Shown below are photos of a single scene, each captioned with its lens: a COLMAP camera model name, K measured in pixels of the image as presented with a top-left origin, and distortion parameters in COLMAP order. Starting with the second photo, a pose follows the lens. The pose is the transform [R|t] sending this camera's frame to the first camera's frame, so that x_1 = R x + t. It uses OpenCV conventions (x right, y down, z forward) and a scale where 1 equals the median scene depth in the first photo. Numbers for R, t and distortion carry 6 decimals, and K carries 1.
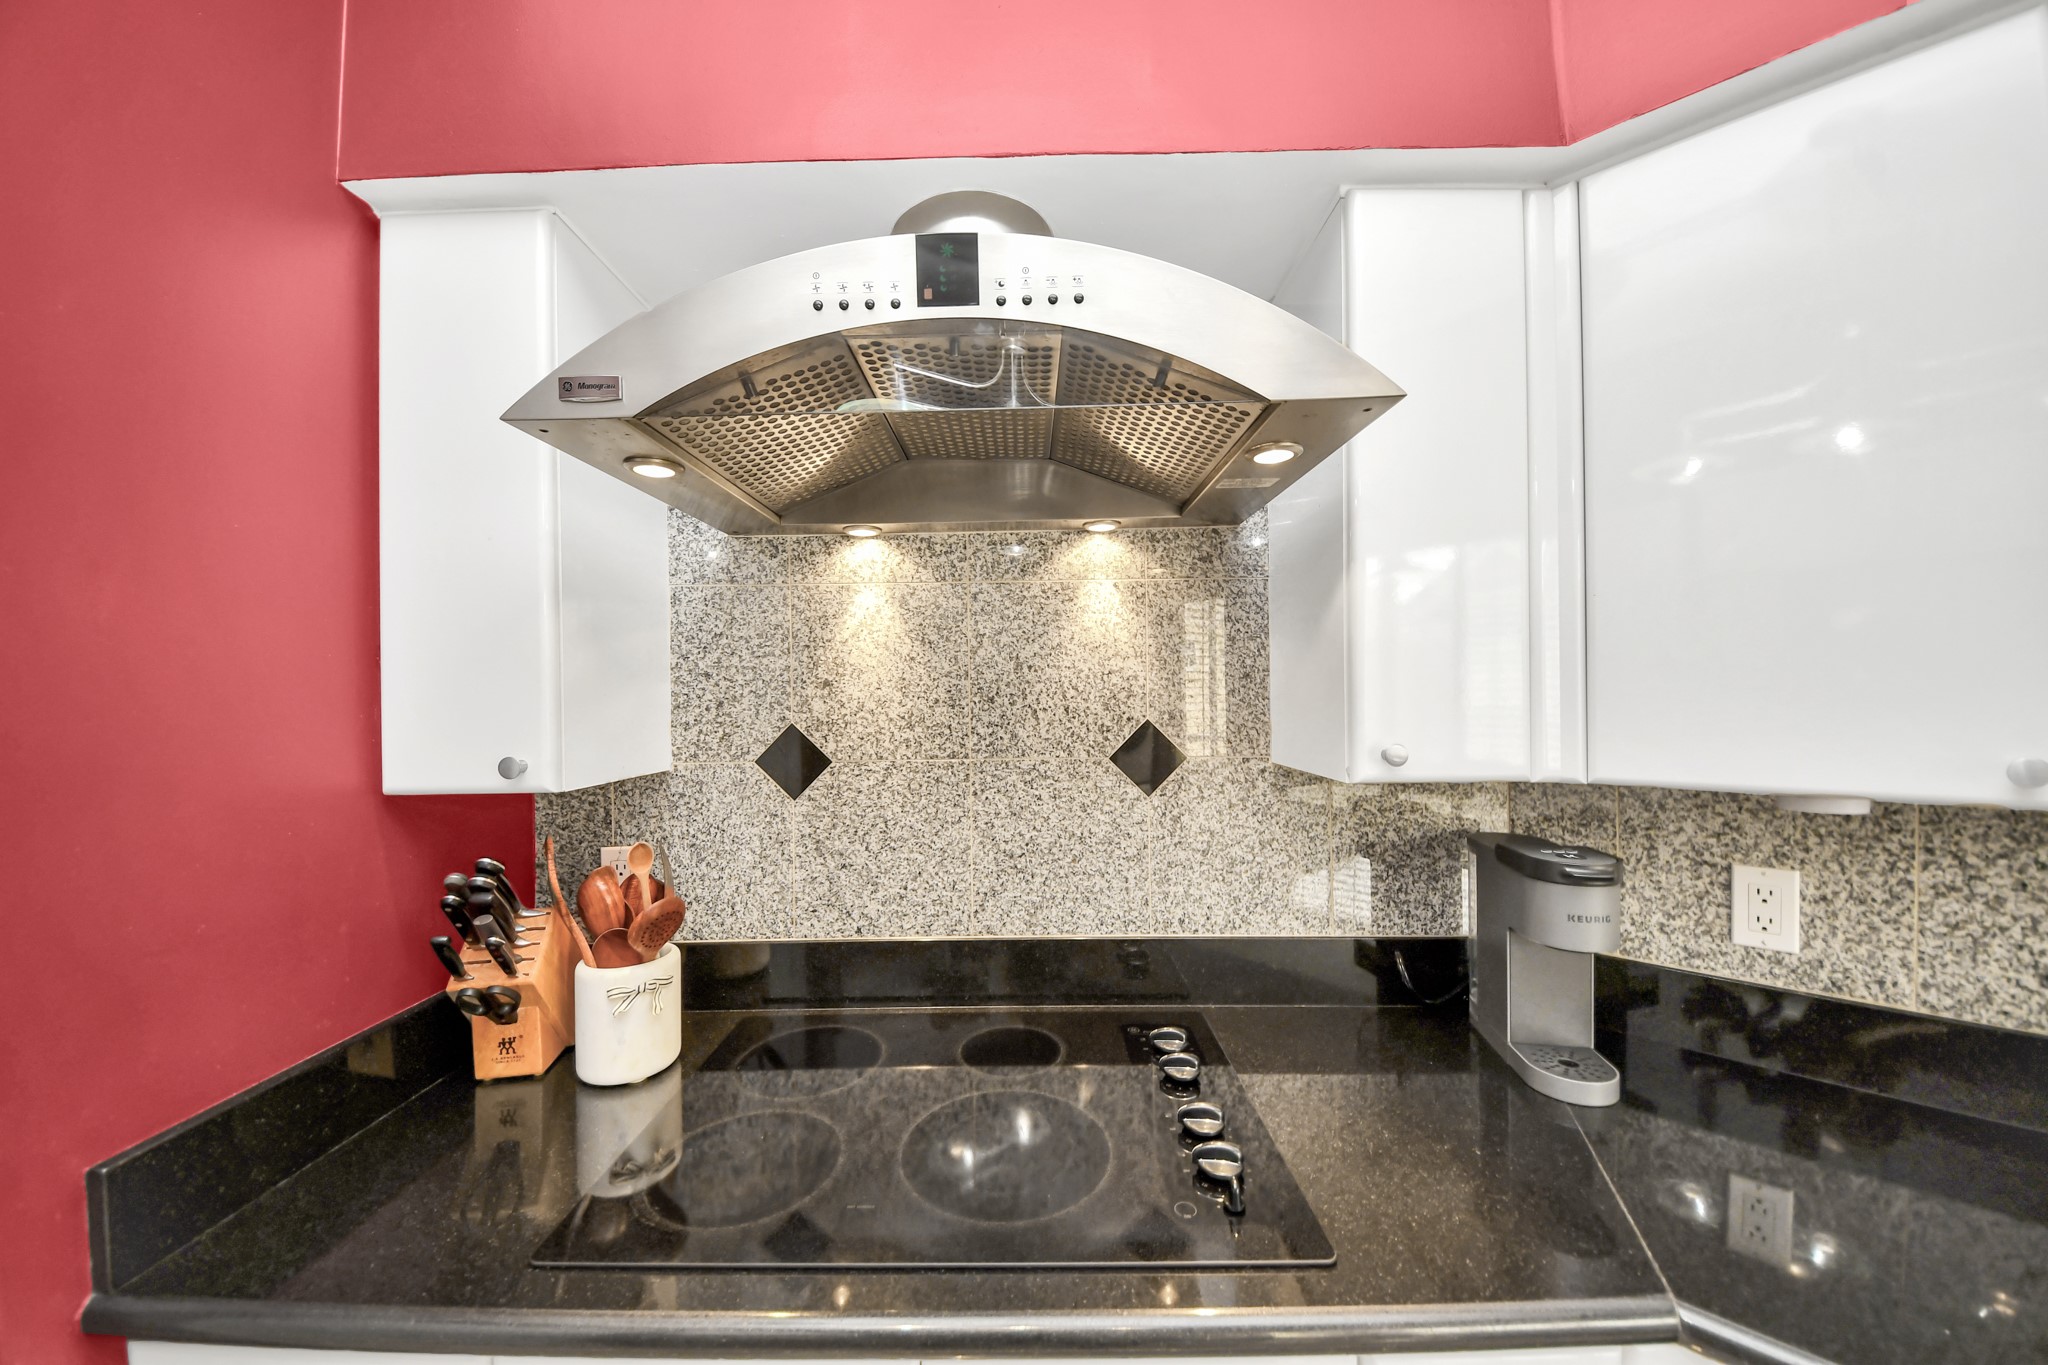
lens RADIAL K [[758.3, 0, 1066.5], [0, 758.3, 688.4], [0, 0, 1]] dist [0.000497, -0.000014]
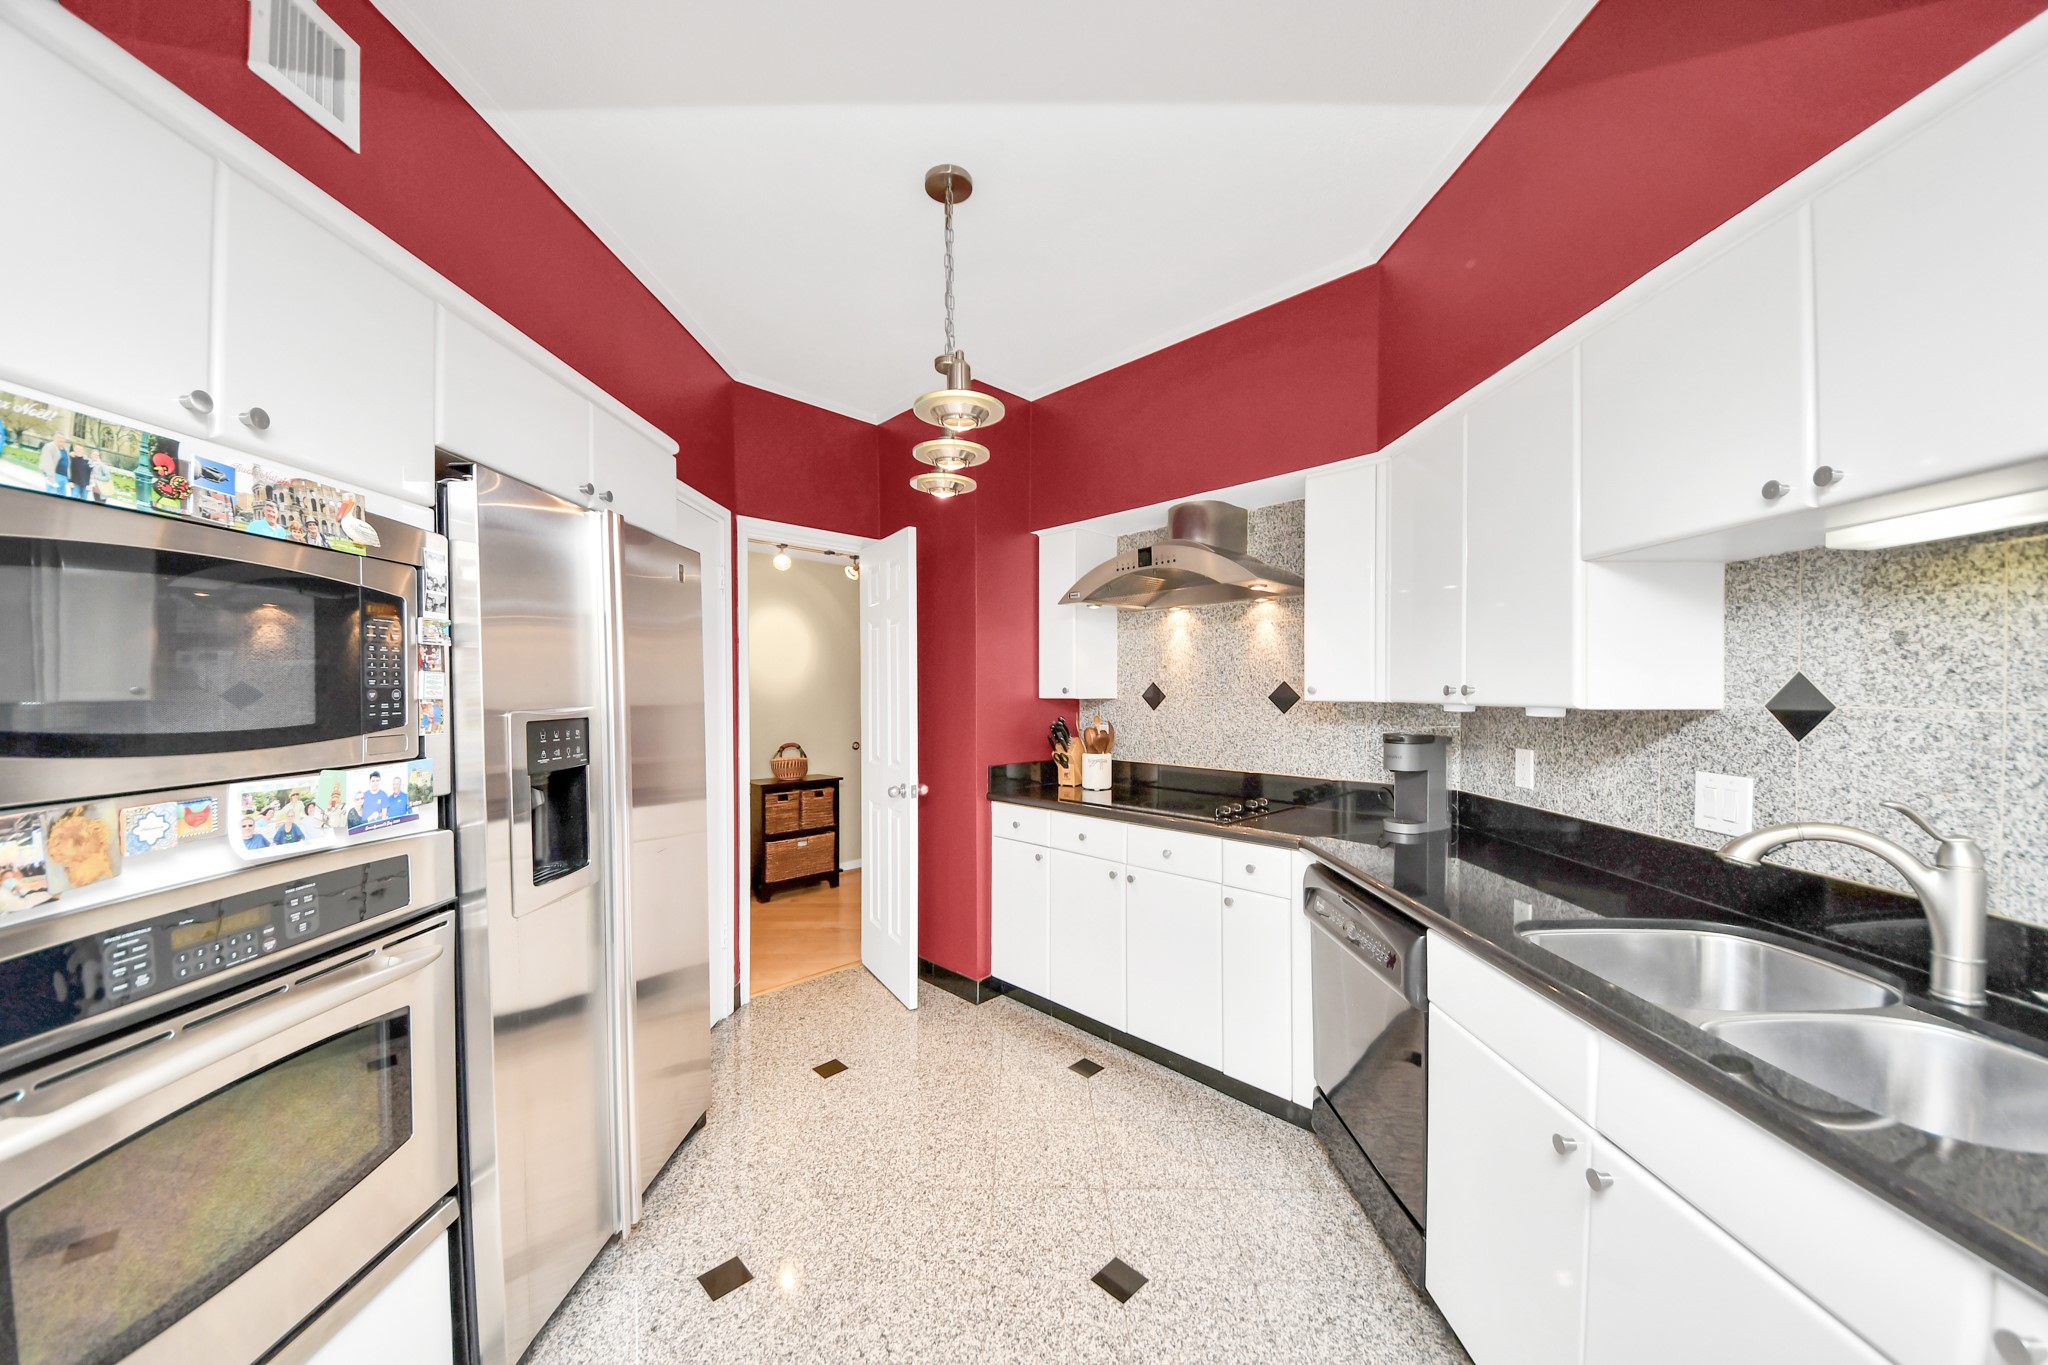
lens RADIAL K [[740.8, 0, 969.7], [0, 740.8, 681.9], [0, 0, 1]] dist [0.019024, -0.014026]
pose [[0.659912, 0.005639, -0.751322, 1.420008], [-0.003012, 0.999984, 0.004860, 0.044151], [0.751337, -0.000944, 0.659918, -1.460042]]
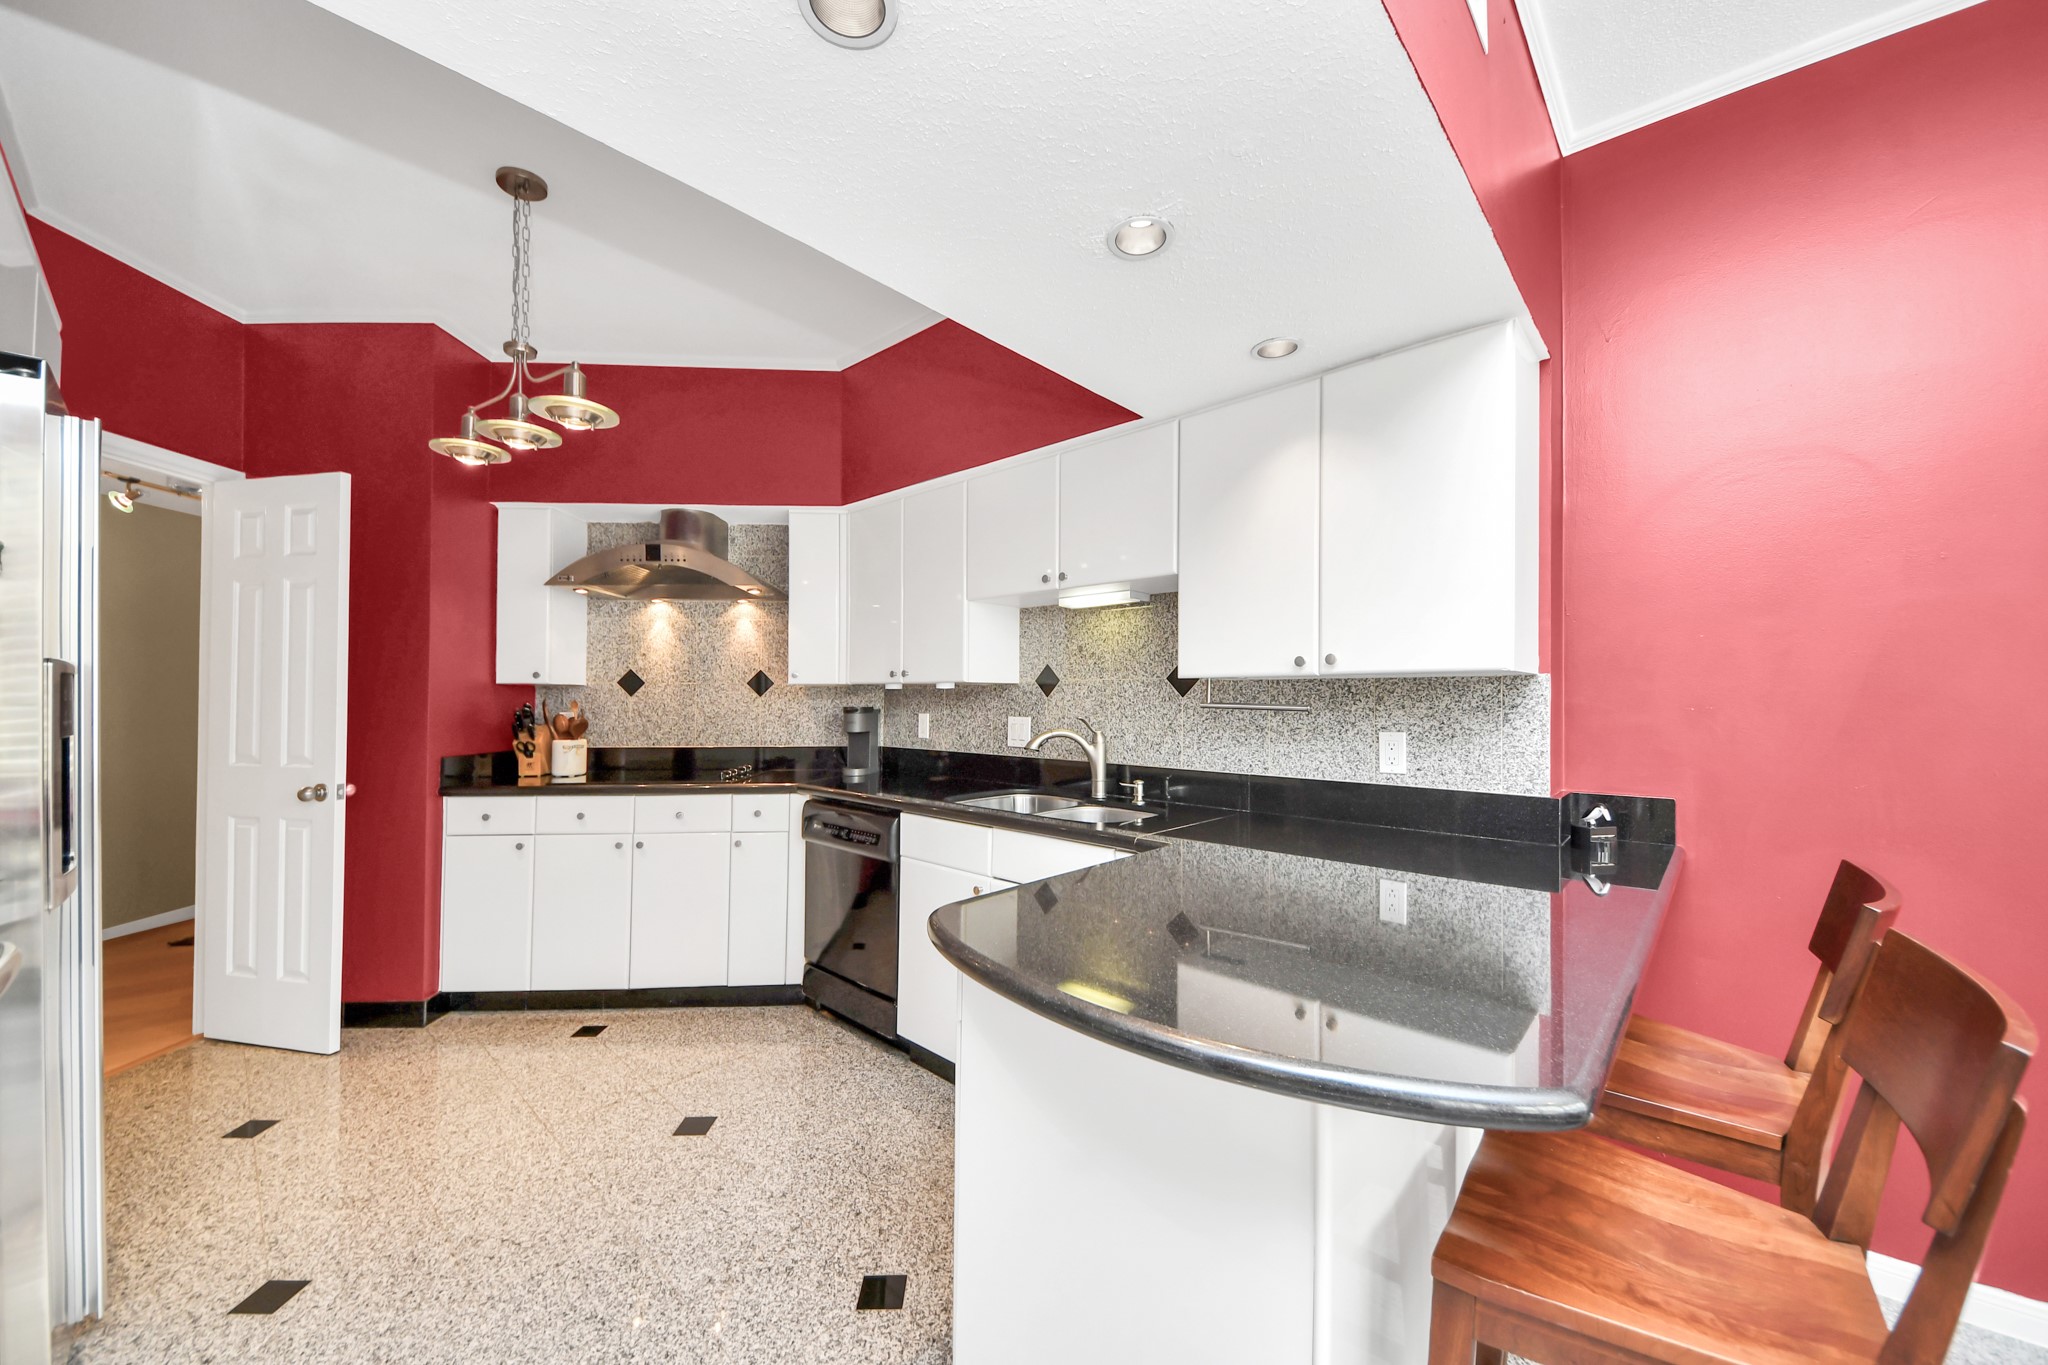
lens RADIAL K [[781.1, 0, 1063.3], [0, 781.1, 681.1], [0, 0, 1]] dist [-0.000058, -0.000018]
pose [[0.998880, 0.014581, 0.045004, 1.332057], [-0.014047, 0.999827, -0.012166, 0.125815], [-0.045174, 0.011520, 0.998913, -2.352338]]
